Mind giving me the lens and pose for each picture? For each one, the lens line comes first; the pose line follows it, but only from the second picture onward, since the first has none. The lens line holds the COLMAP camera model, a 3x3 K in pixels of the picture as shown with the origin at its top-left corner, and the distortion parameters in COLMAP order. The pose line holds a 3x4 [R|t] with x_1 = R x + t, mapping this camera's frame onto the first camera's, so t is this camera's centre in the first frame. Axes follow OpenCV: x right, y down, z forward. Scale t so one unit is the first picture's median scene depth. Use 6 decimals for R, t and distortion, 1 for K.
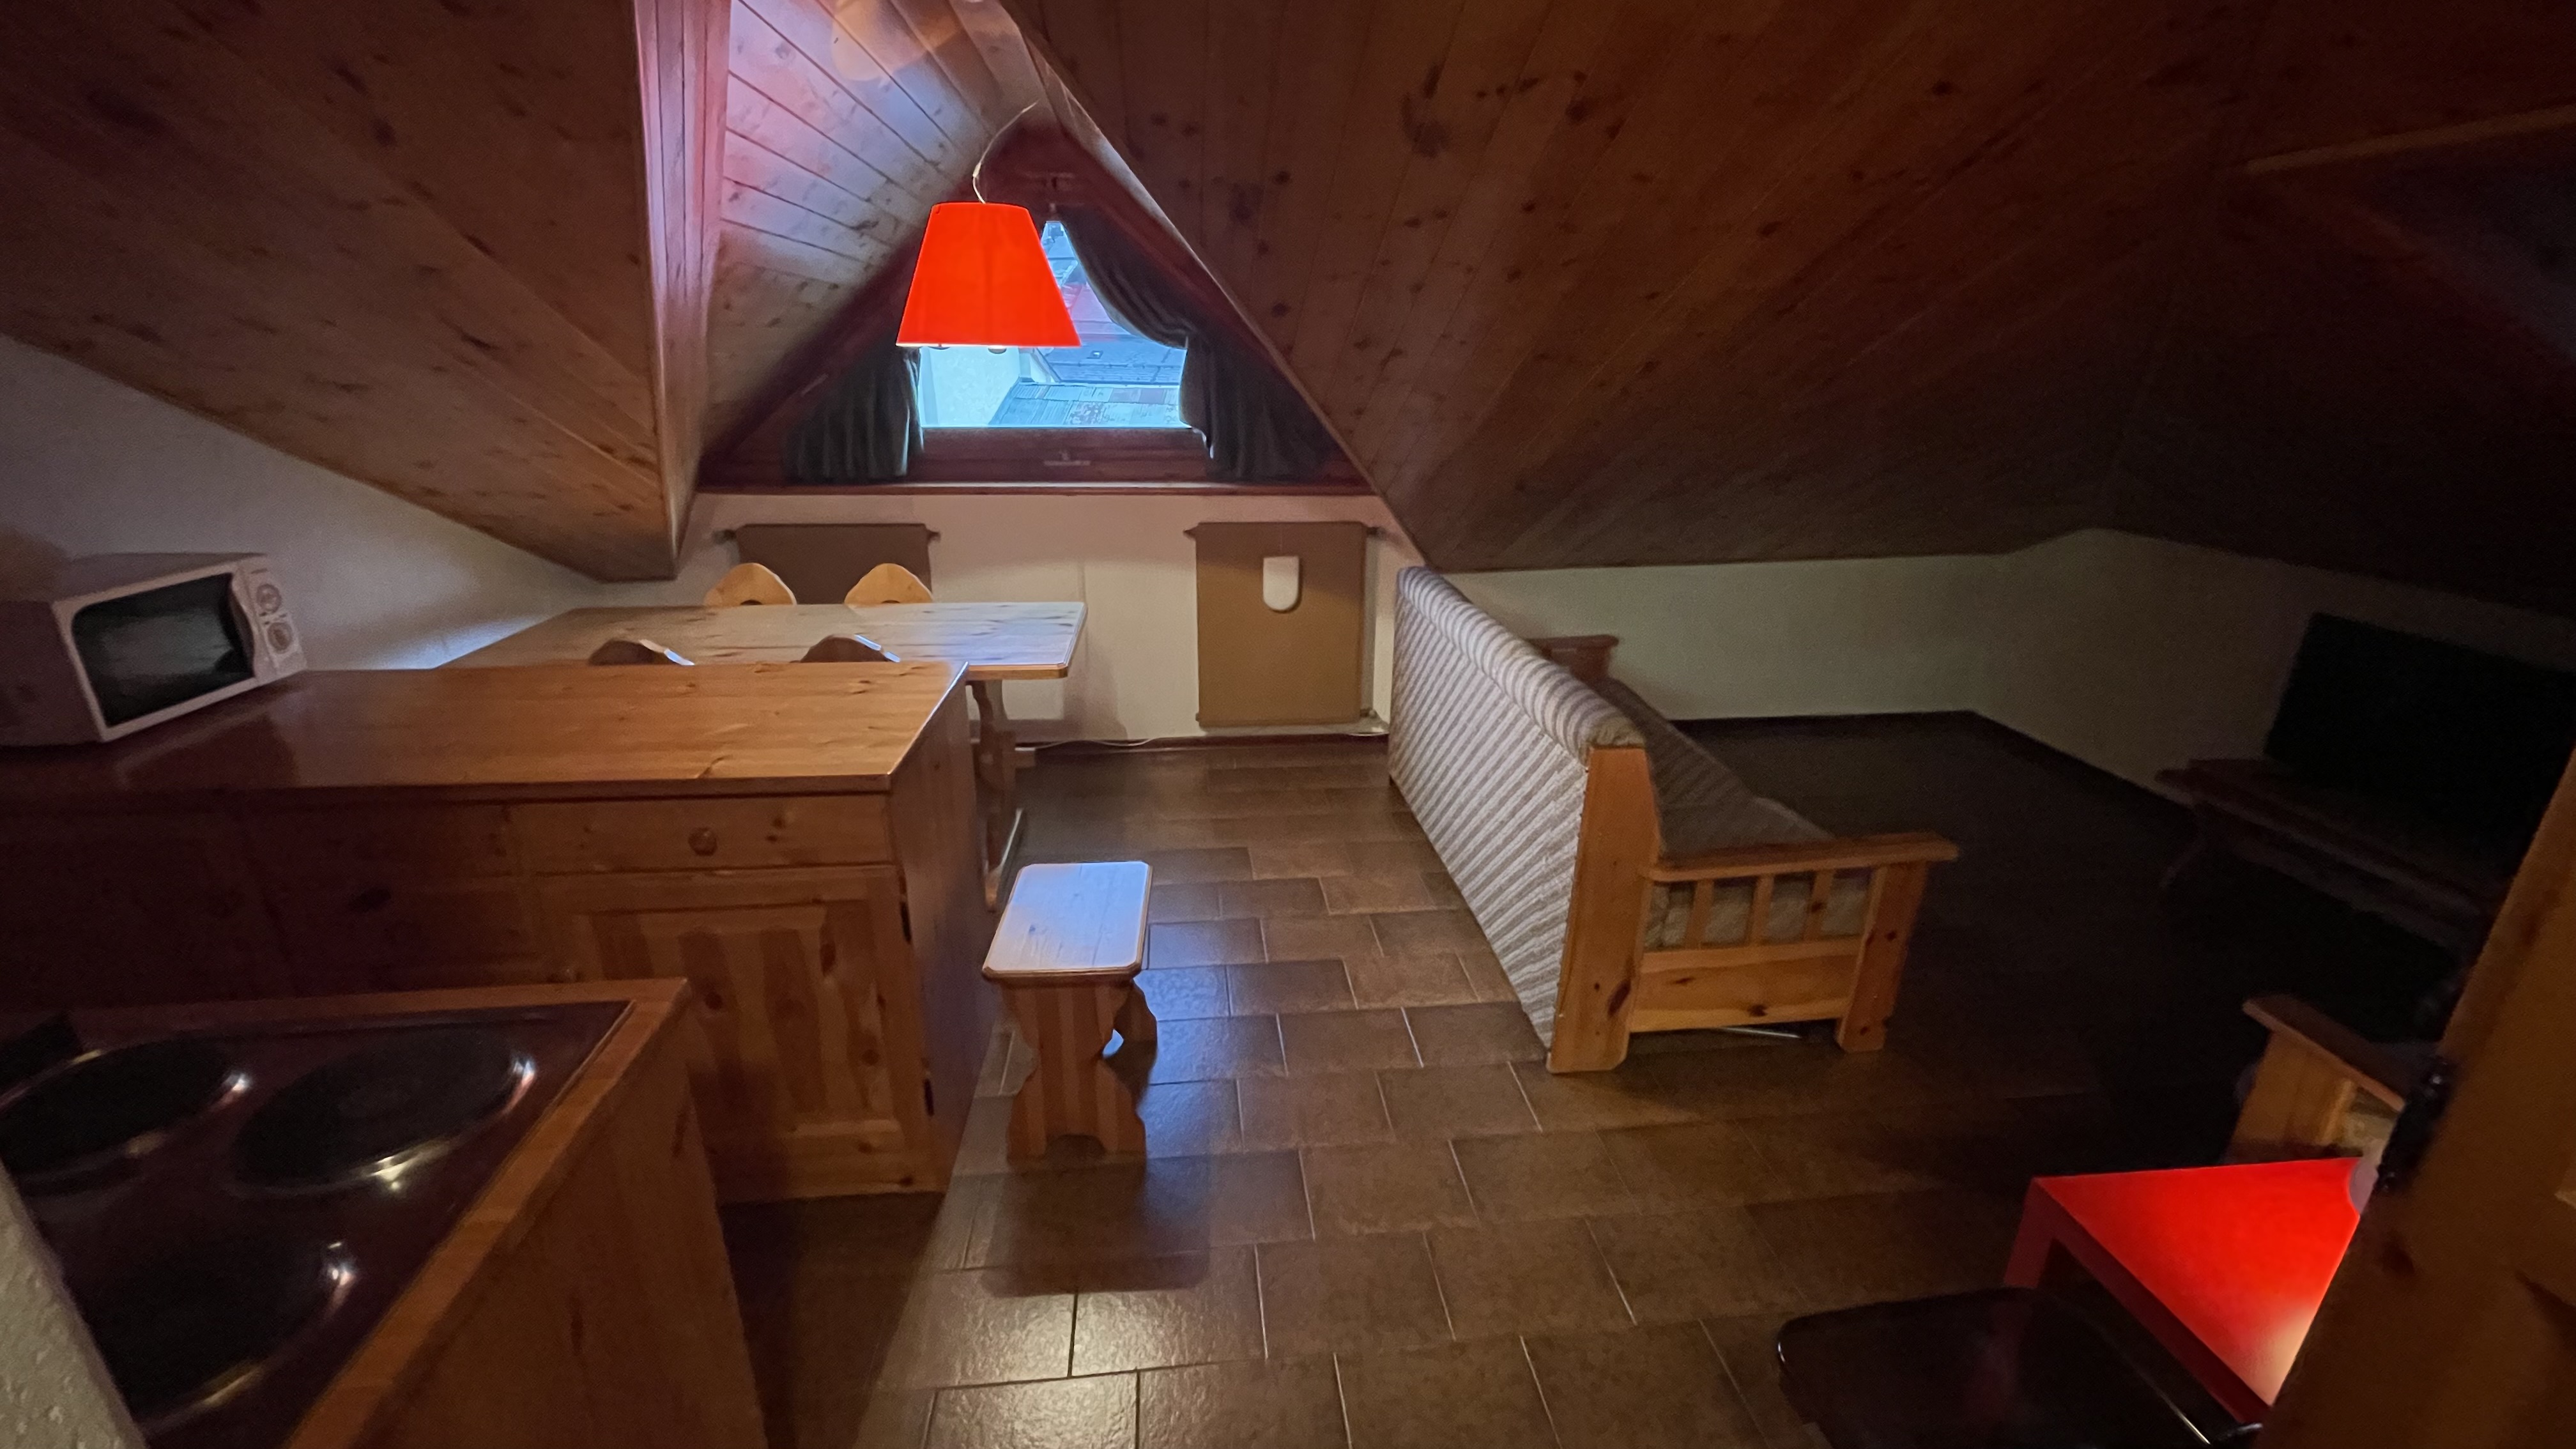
lens RADIAL K [[1036.7, 0, 1286.4], [0, 1036.7, 718.3], [0, 0, 1]] dist [-0.001733, -0.000249]
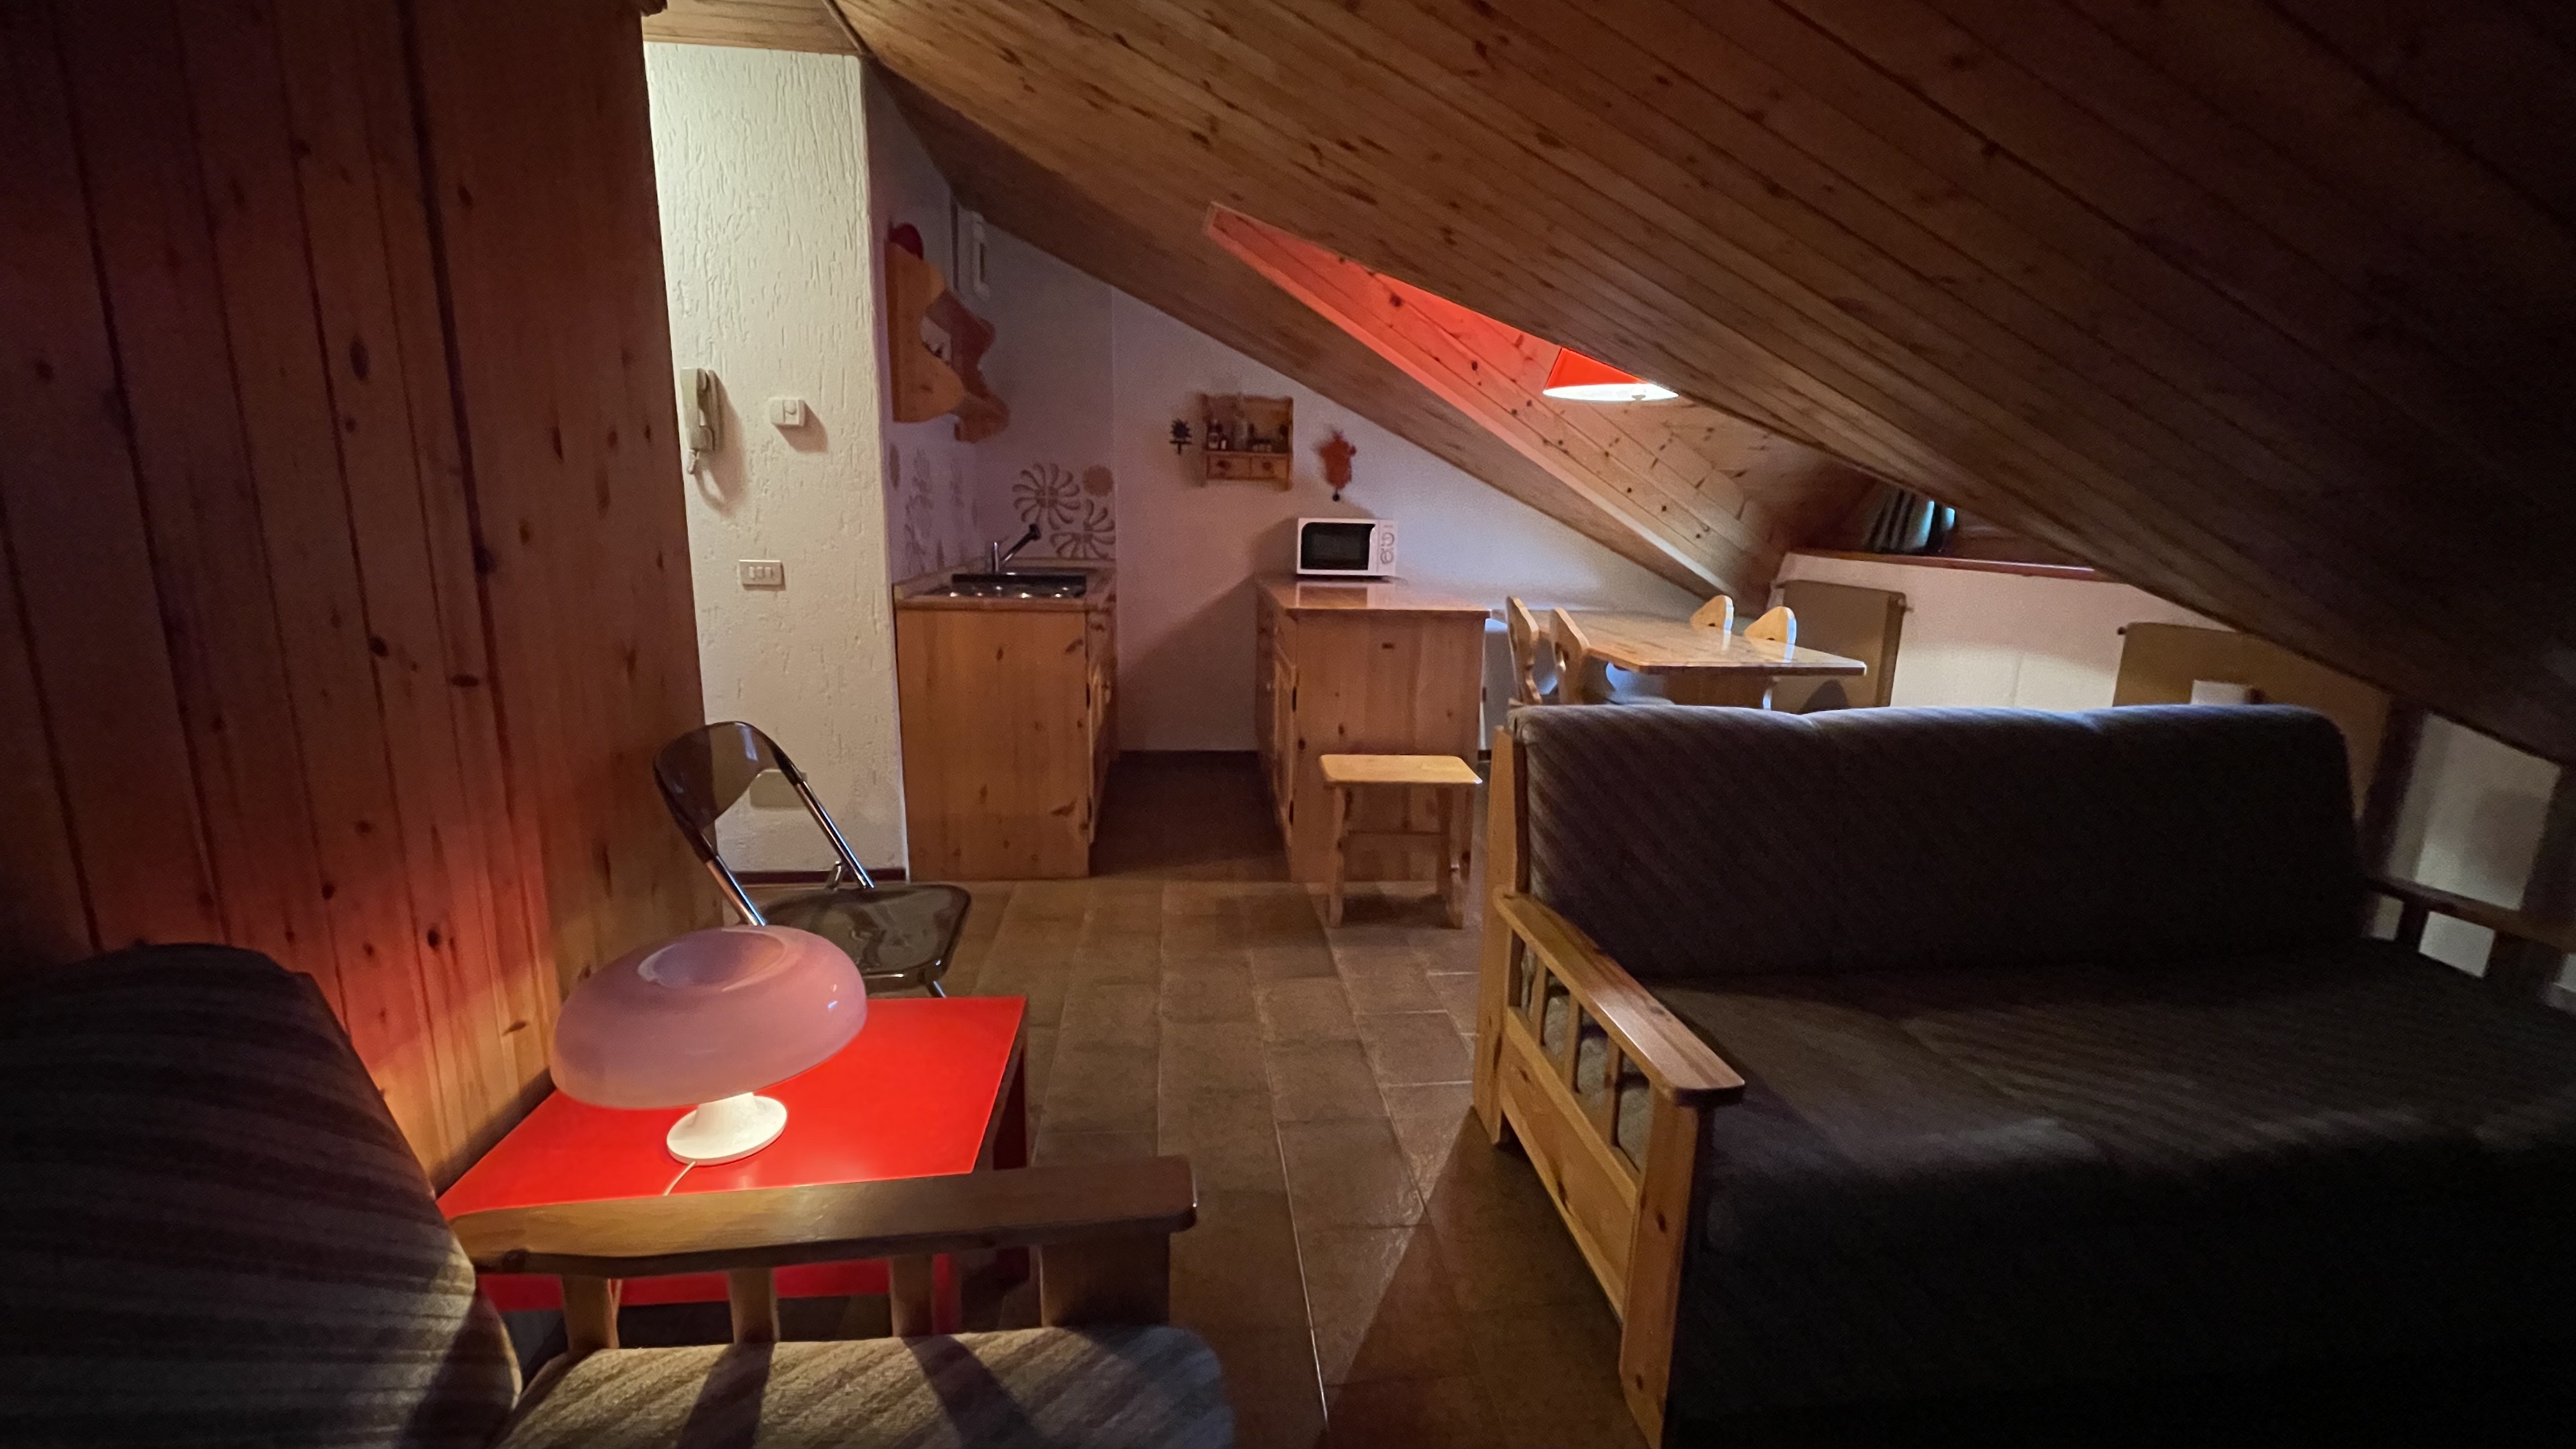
lens RADIAL K [[1041.3, 0, 1288.0], [0, 1041.3, 724.5], [0, 0, 1]] dist [0.020917, -0.000085]
pose [[-0.009642, 0.194629, -0.980829, 1.053541], [-0.353061, 0.917038, 0.185442, -0.072398], [0.935551, 0.348081, 0.059874, 0.650451]]
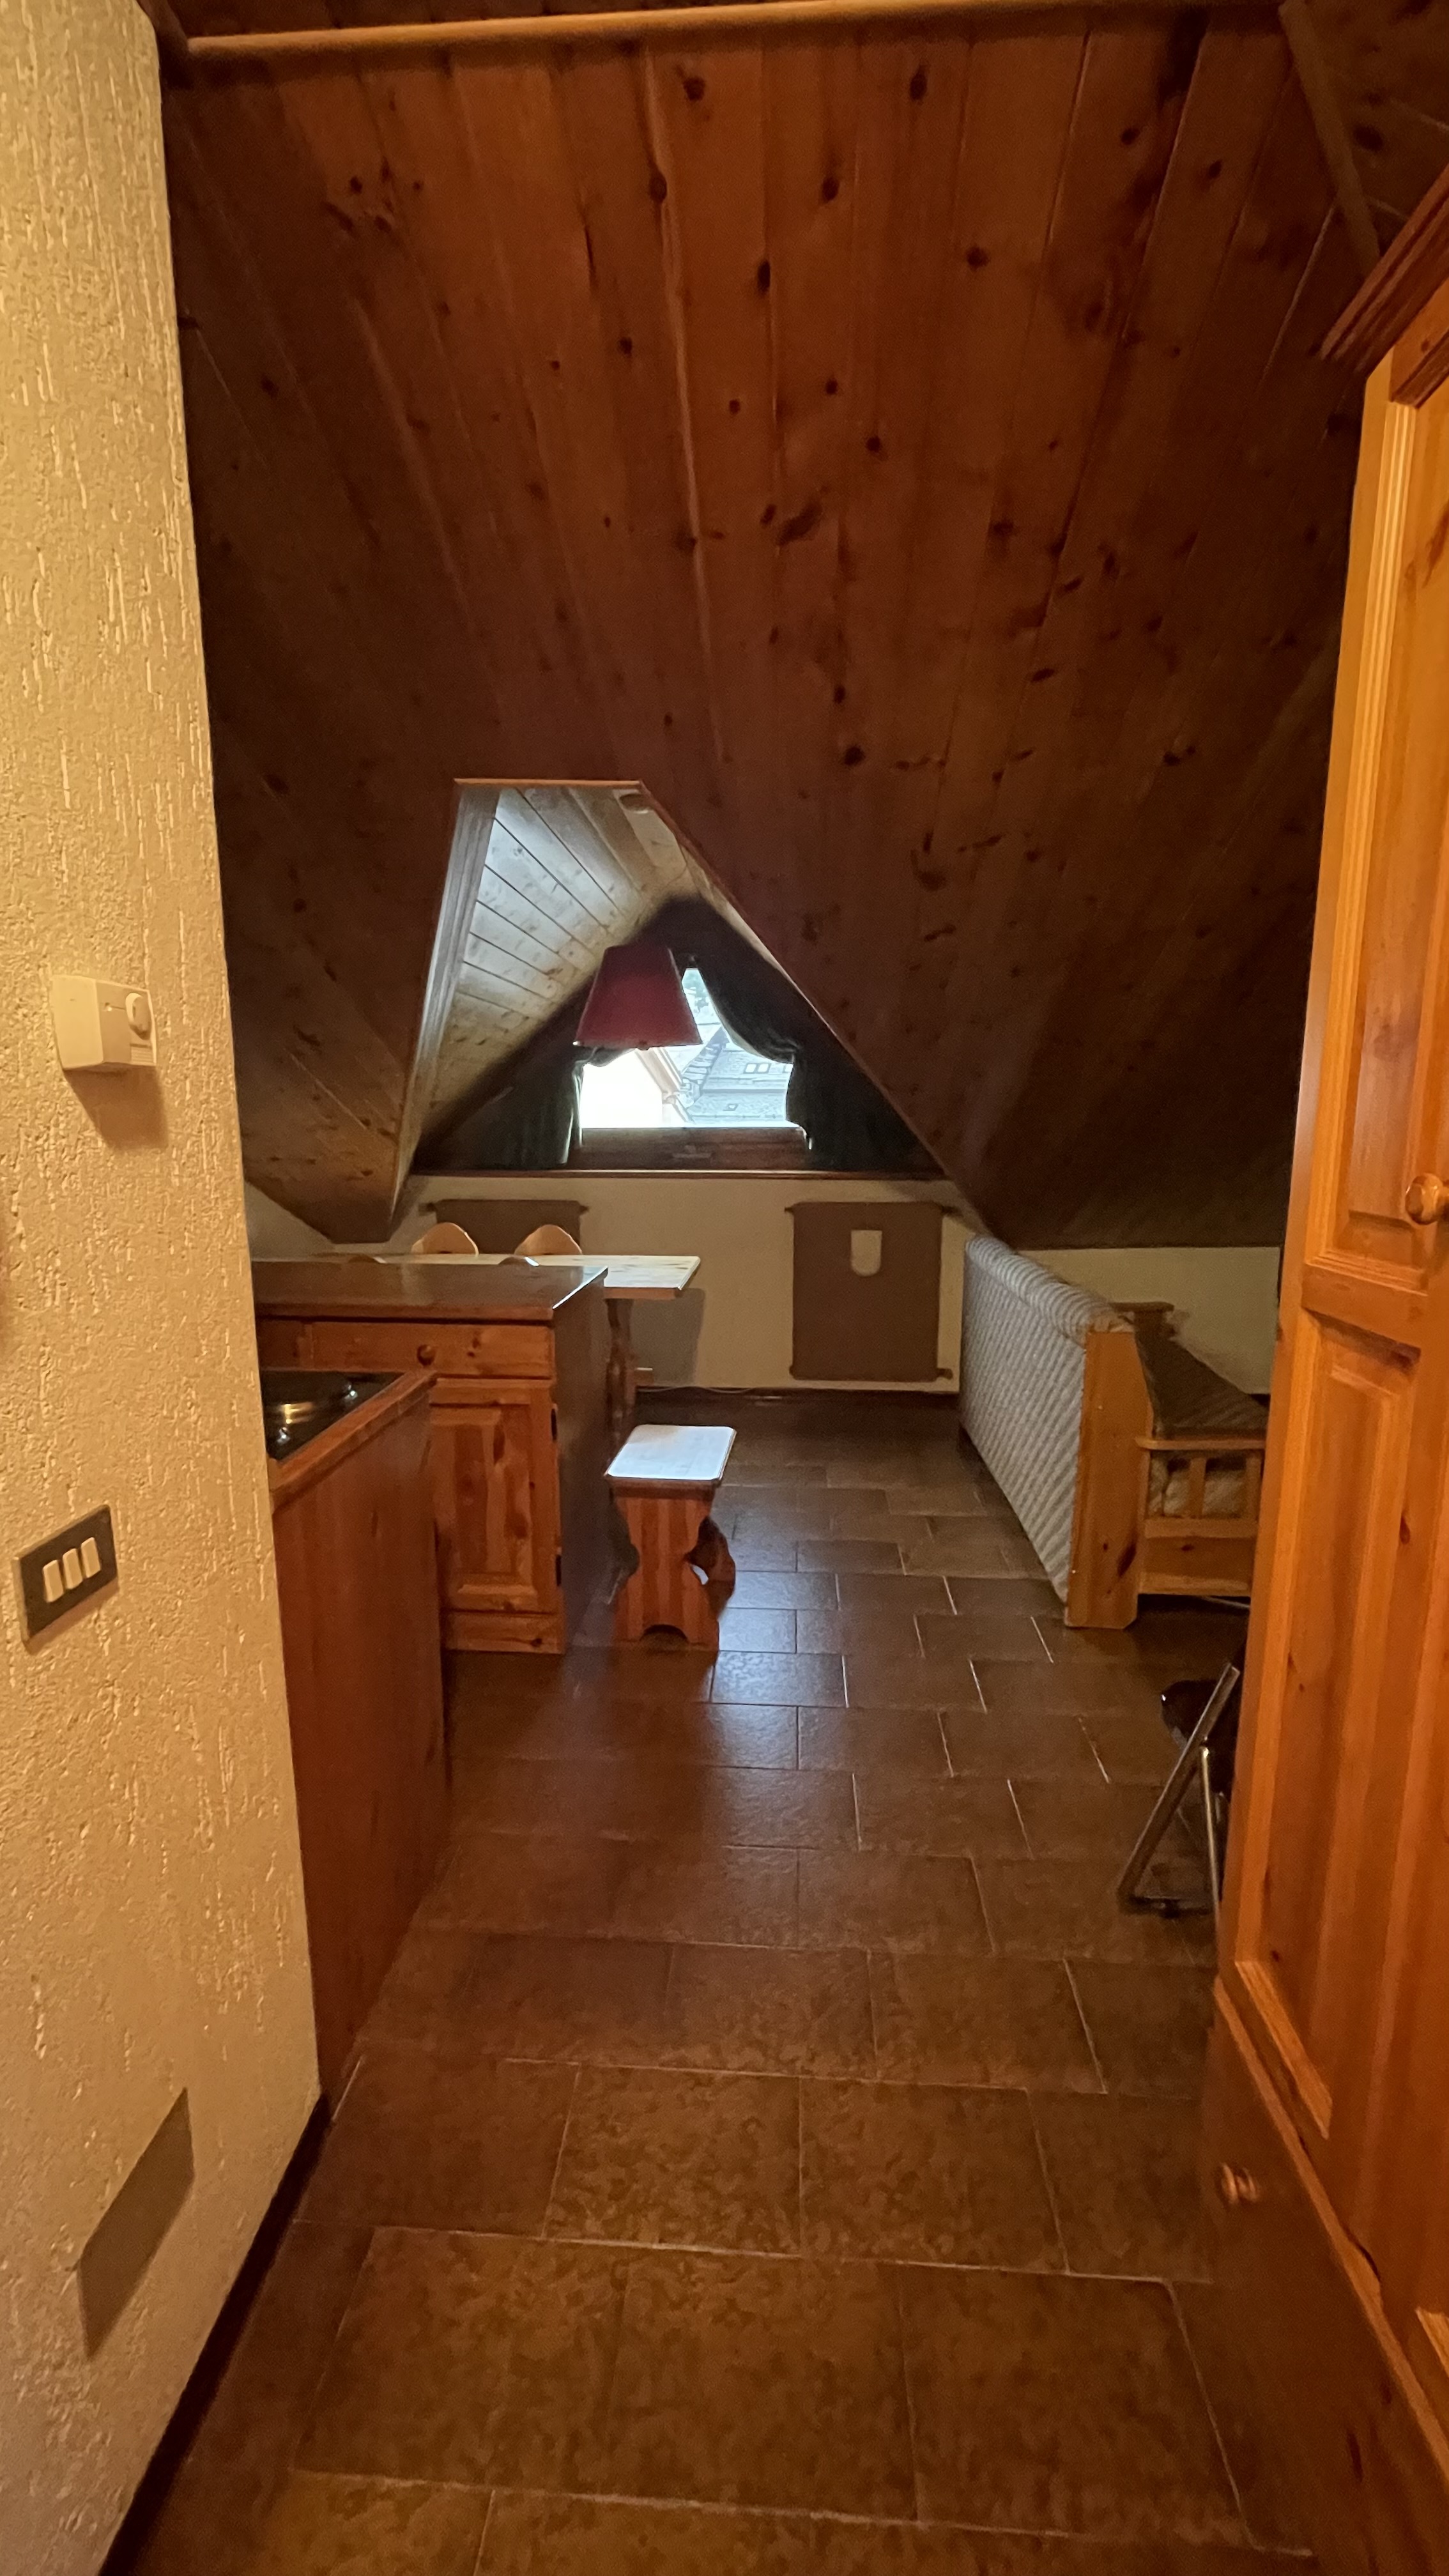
lens RADIAL K [[1022.0, 0, 729.6], [0, 1022.0, 1289.8], [0, 0, 1]] dist [-0.000052, -0.000043]
pose [[0.984950, 0.019251, -0.171767, 0.066365], [-0.046753, 0.986405, -0.157542, 0.156771], [0.166399, 0.163202, 0.972459, -0.222488]]
